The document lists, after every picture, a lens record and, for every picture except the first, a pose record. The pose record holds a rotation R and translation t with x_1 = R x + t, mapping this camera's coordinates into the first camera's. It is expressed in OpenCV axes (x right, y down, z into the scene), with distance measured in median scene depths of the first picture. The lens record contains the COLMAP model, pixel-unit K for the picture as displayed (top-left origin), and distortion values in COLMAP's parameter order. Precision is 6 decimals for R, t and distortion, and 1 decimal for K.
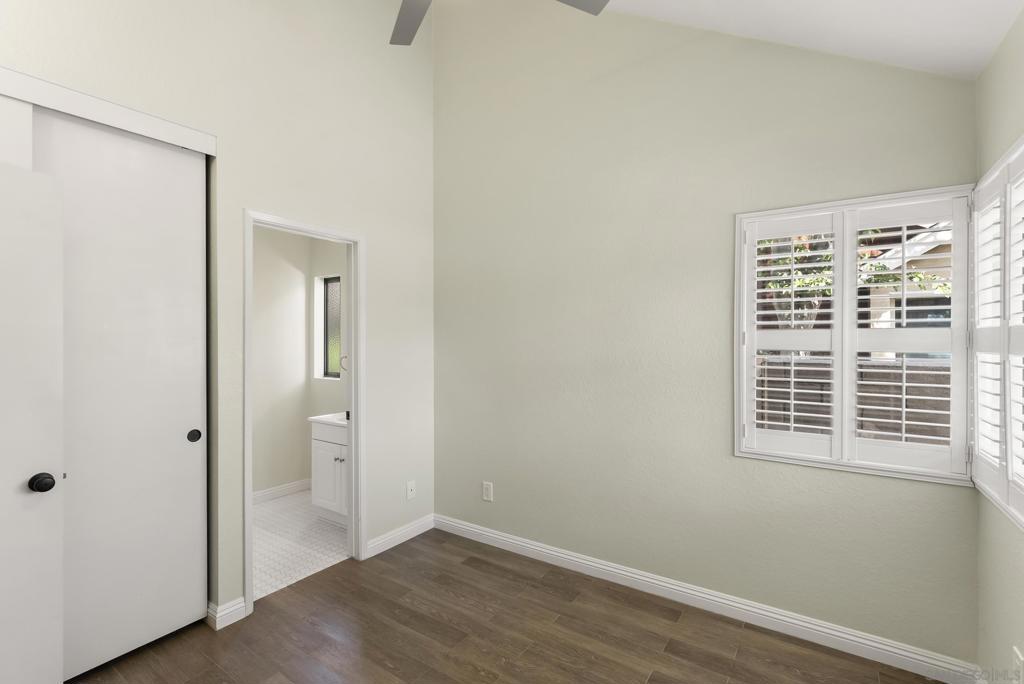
lens RADIAL K [[463.6, 0, 513.4], [0, 463.6, 341.5], [0, 0, 1]] dist [-0.008343, 0.003377]
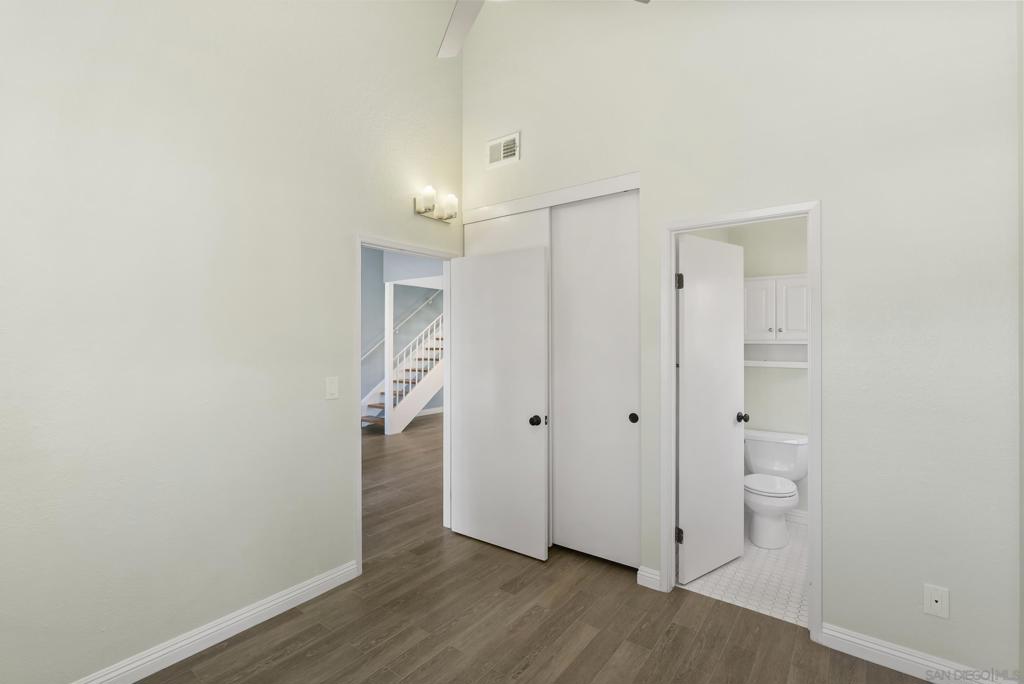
lens RADIAL K [[463.6, 0, 513.5], [0, 463.6, 336.8], [0, 0, 1]] dist [-0.008343, 0.003377]
pose [[-0.042142, -0.004905, -0.999100, 0.465738], [-0.011914, 0.999919, -0.004406, -0.003493], [0.999041, 0.011717, -0.042197, 0.590134]]
